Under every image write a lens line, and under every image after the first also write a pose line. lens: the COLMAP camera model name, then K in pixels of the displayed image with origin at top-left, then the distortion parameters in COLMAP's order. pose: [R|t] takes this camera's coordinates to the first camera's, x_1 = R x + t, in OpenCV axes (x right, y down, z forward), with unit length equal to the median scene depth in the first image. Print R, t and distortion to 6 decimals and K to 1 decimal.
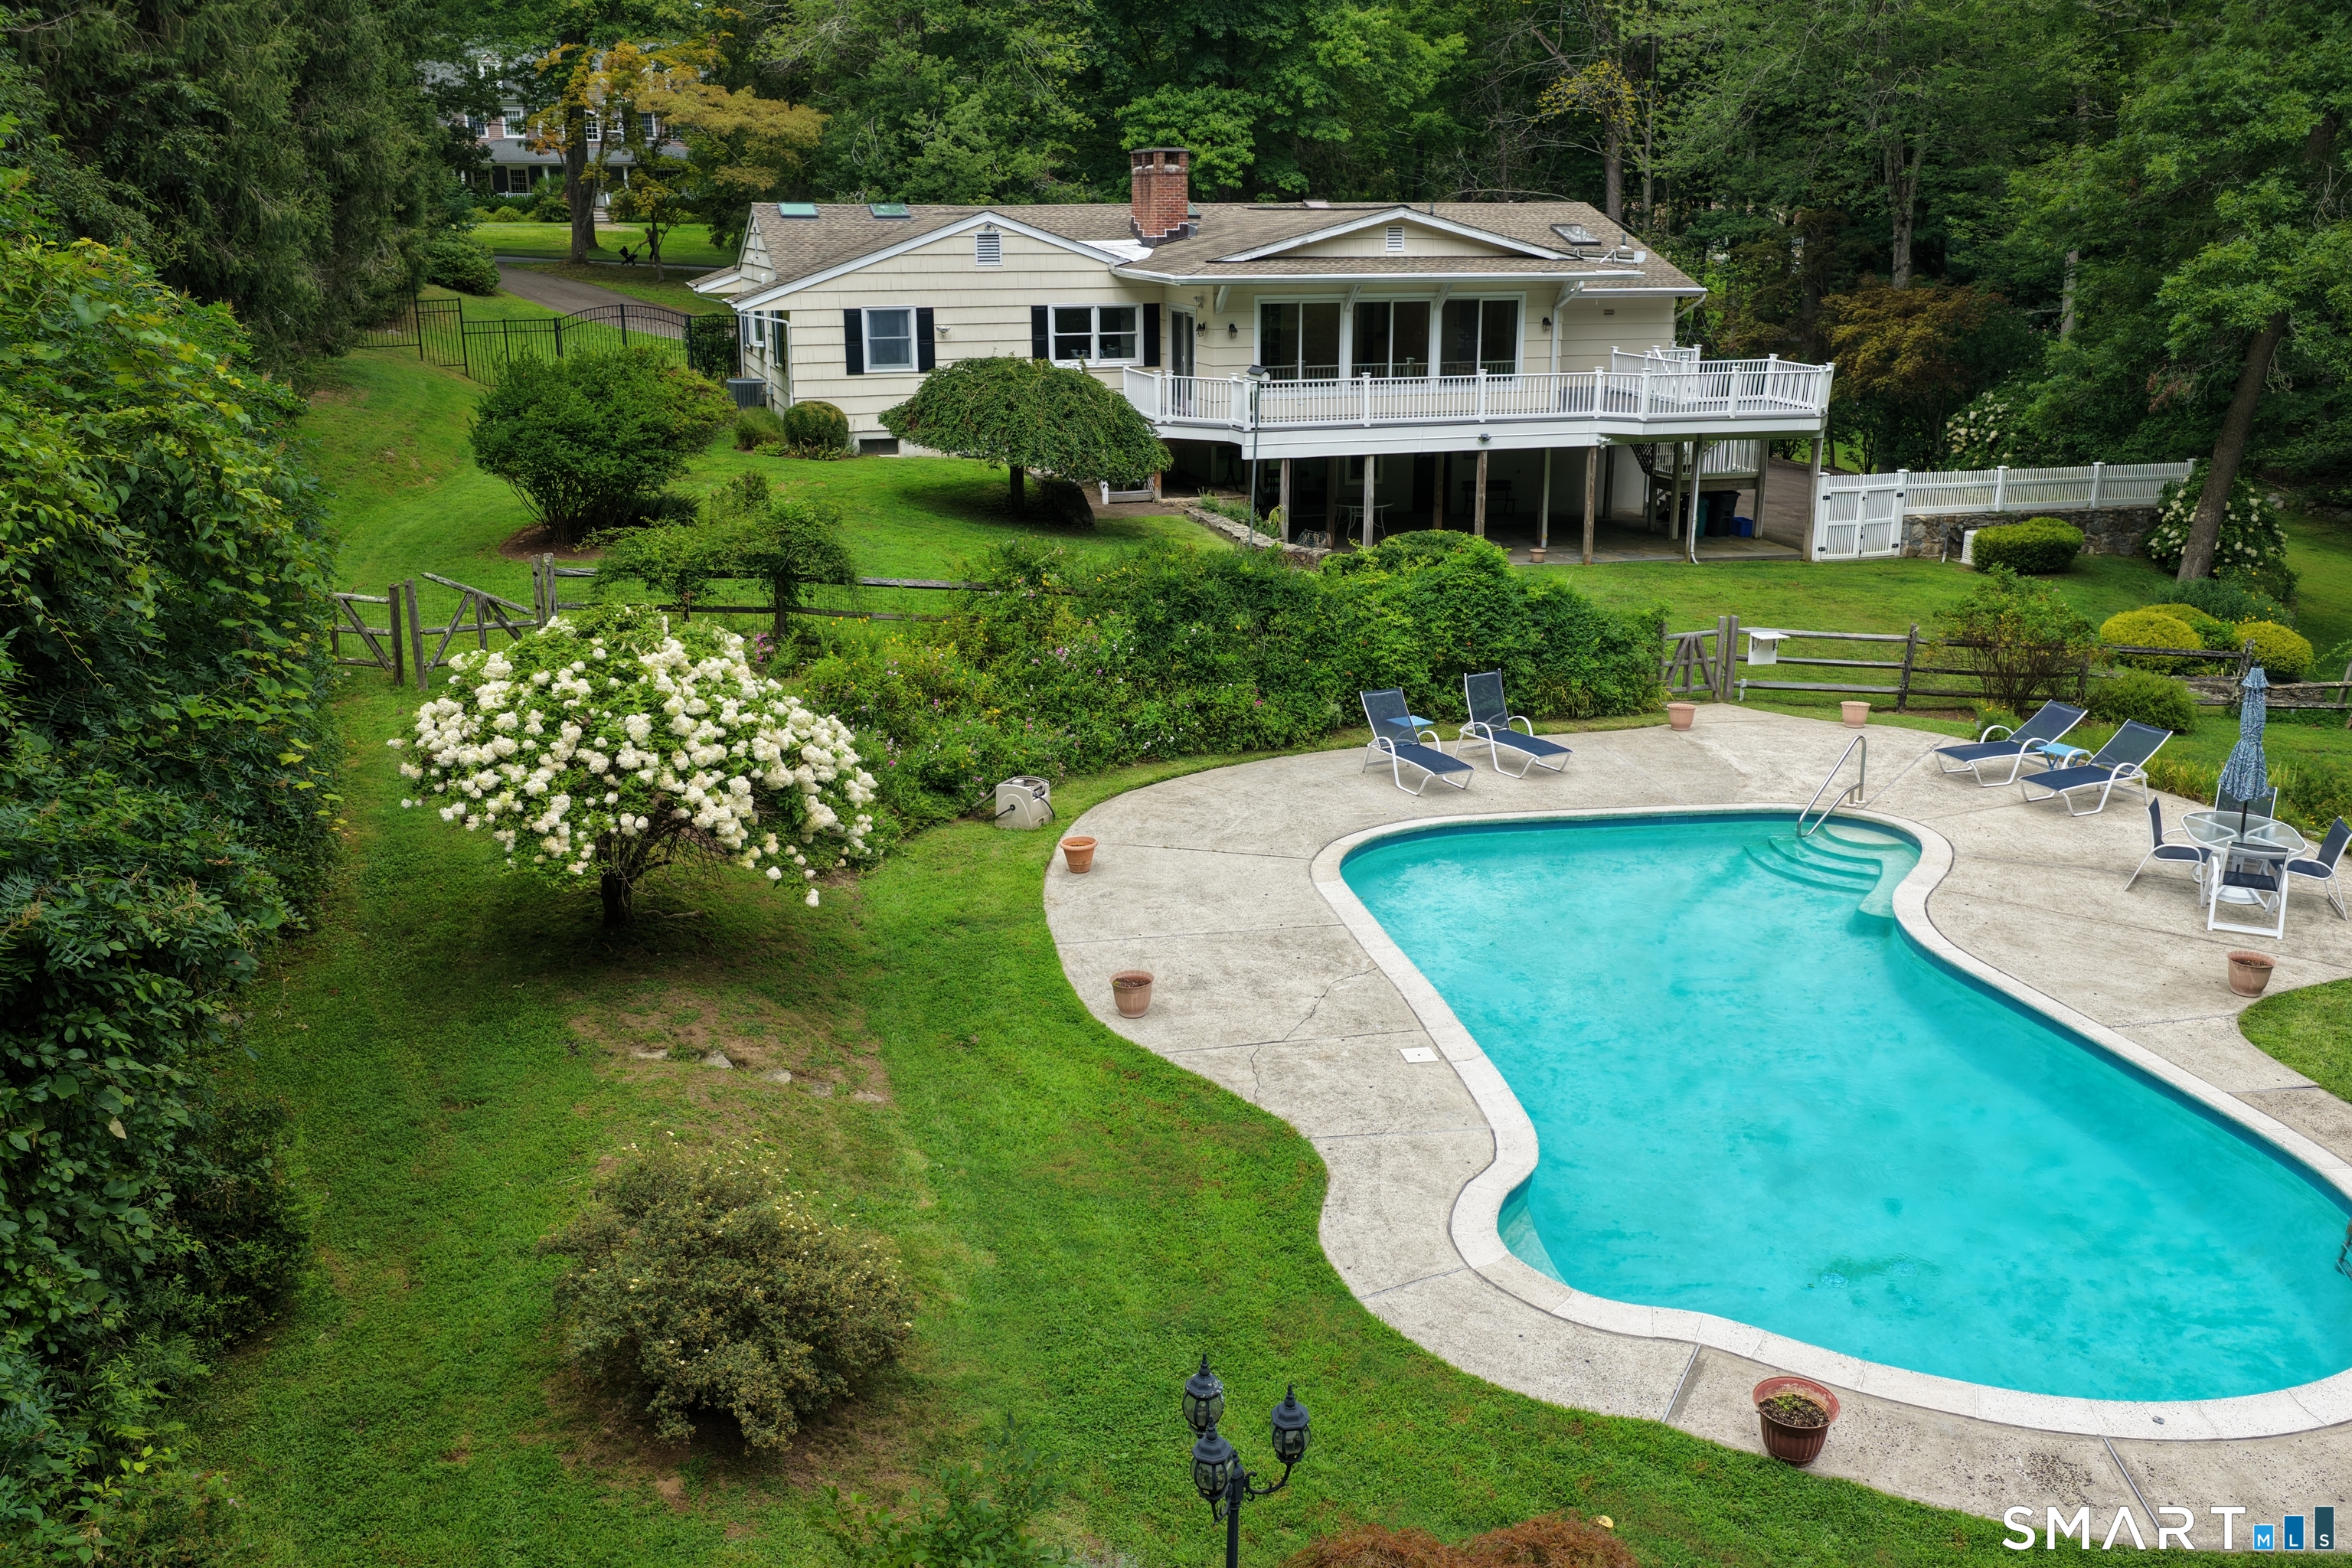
lens RADIAL K [[2003.4, 0, 1176.0], [0, 2003.4, 784.0], [0, 0, 1]] dist [-0.015289, 0.049618]
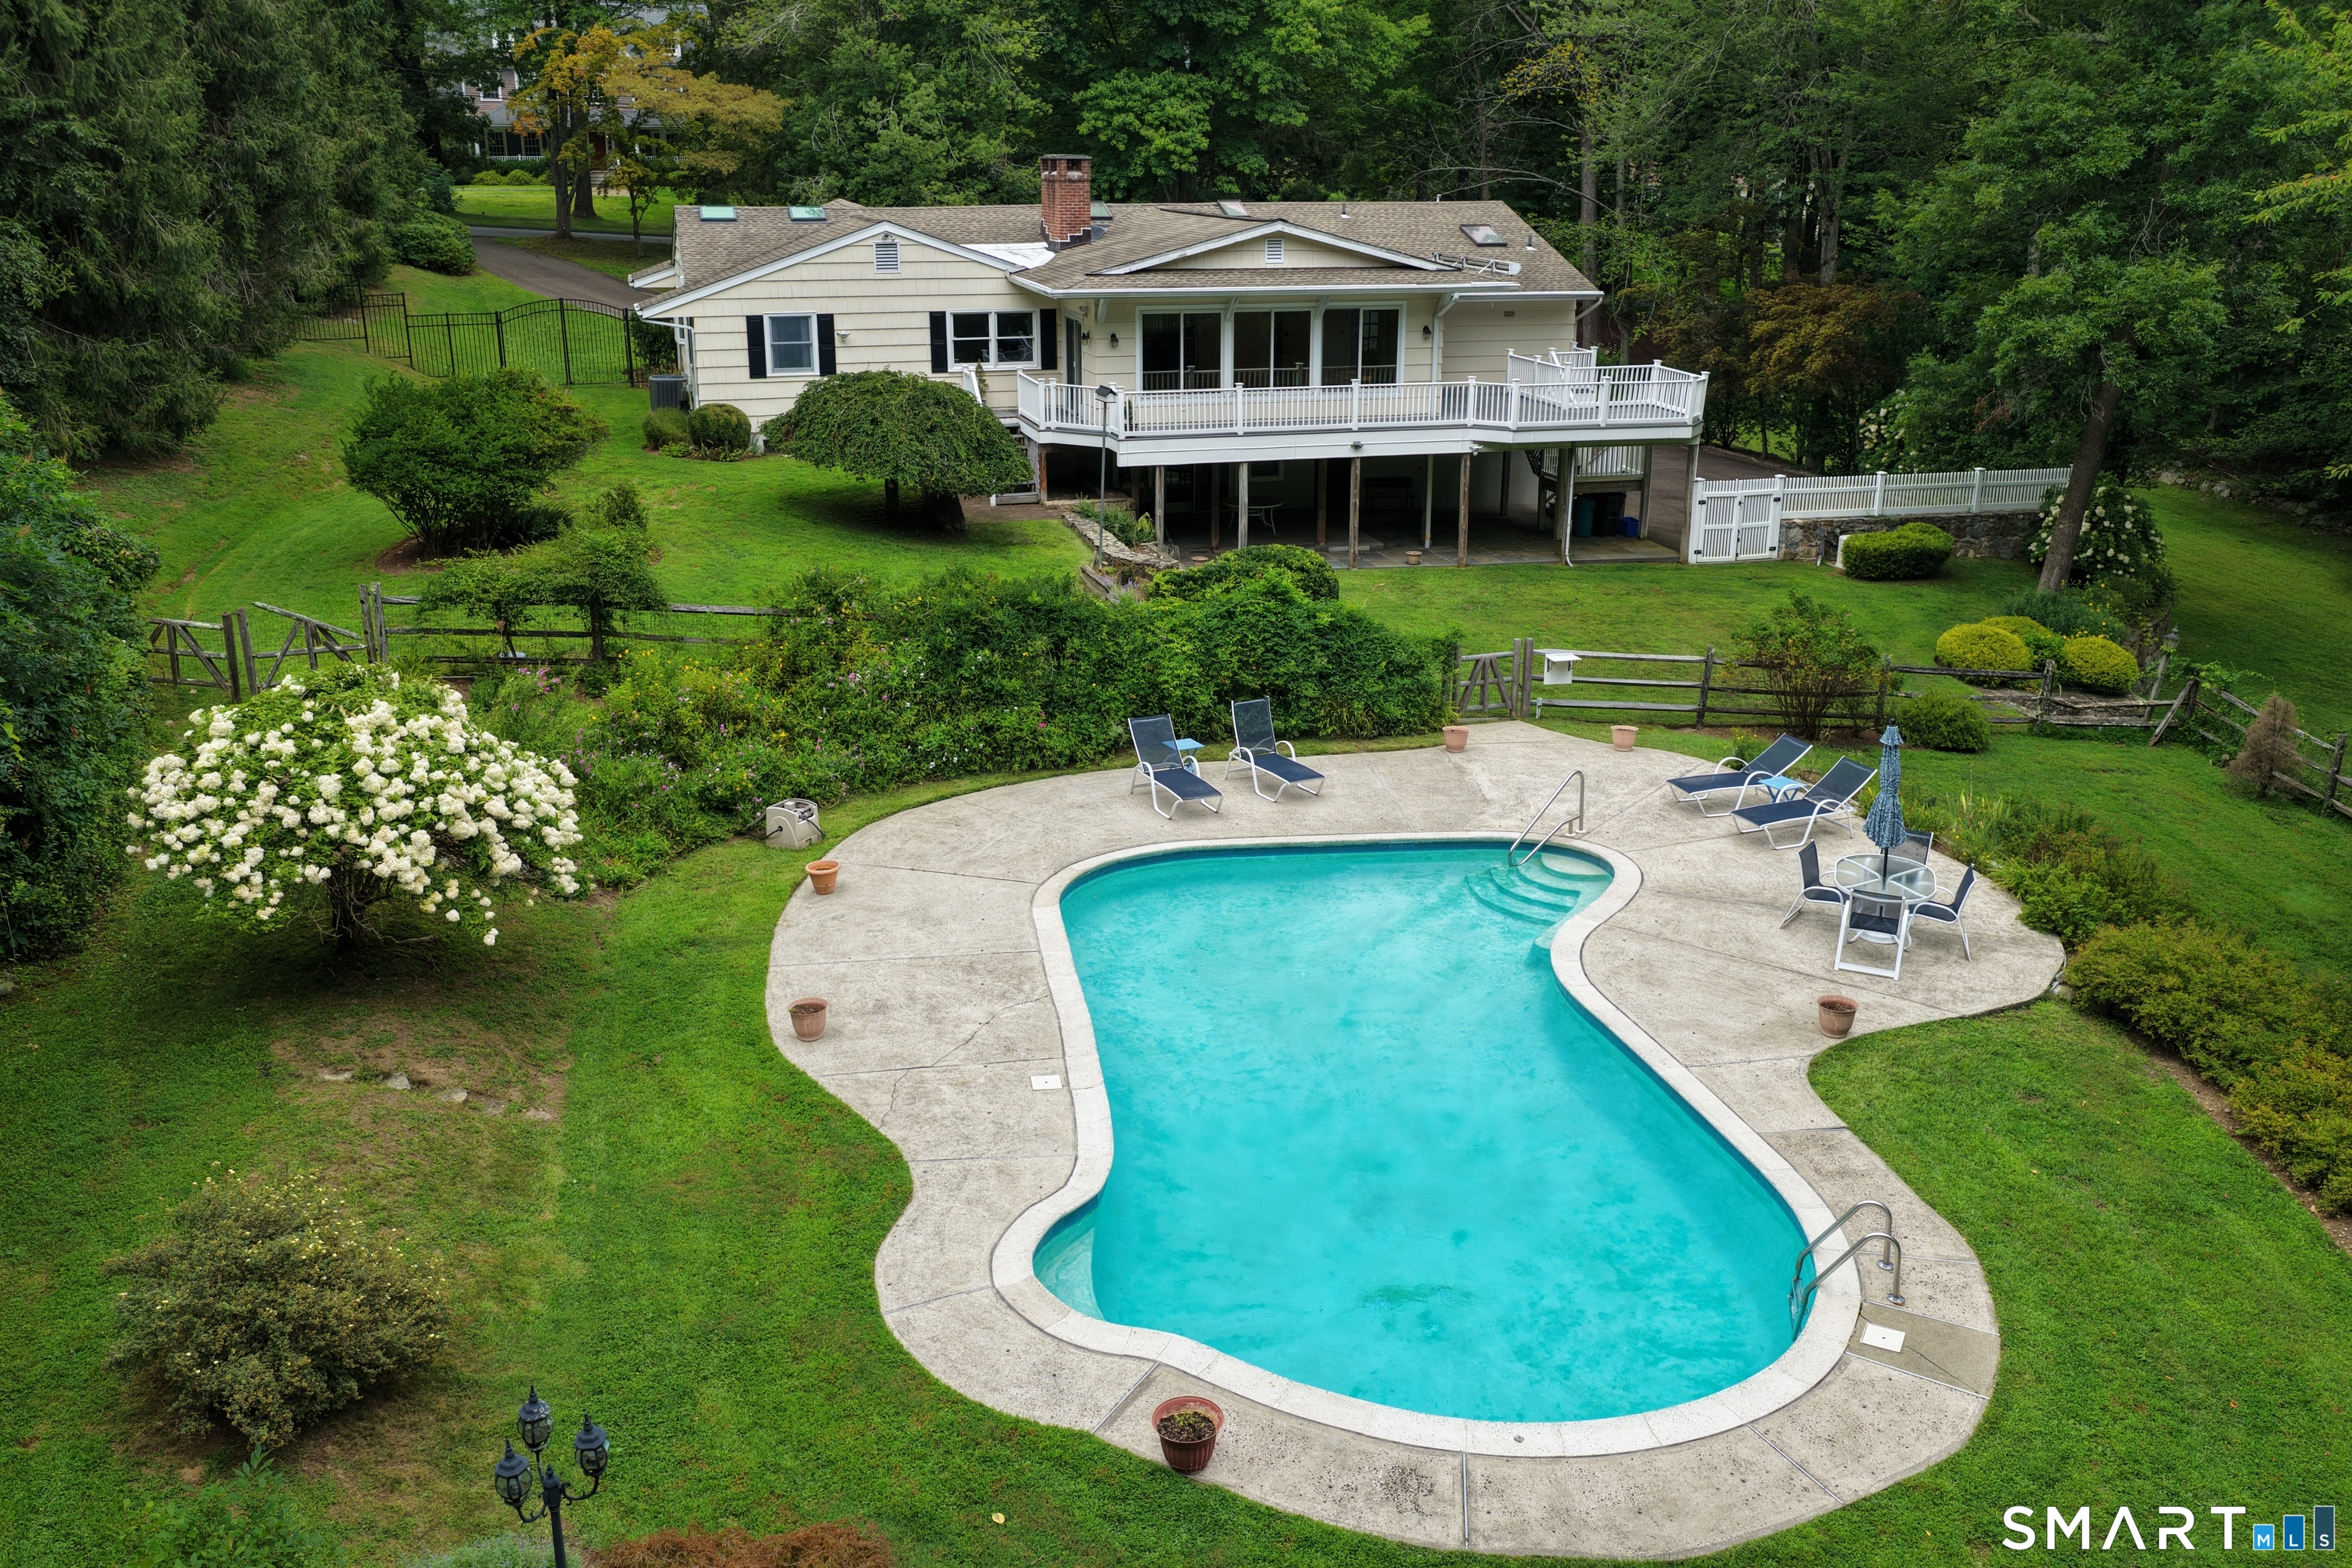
lens RADIAL K [[2003.4, 0, 1176.0], [0, 2003.4, 784.0], [0, 0, 1]] dist [-0.015289, 0.049618]
pose [[0.999428, 0.013715, -0.030912, 0.126062], [-0.012810, 0.999489, 0.029286, -0.035683], [0.031297, -0.028874, 0.999093, -0.057928]]
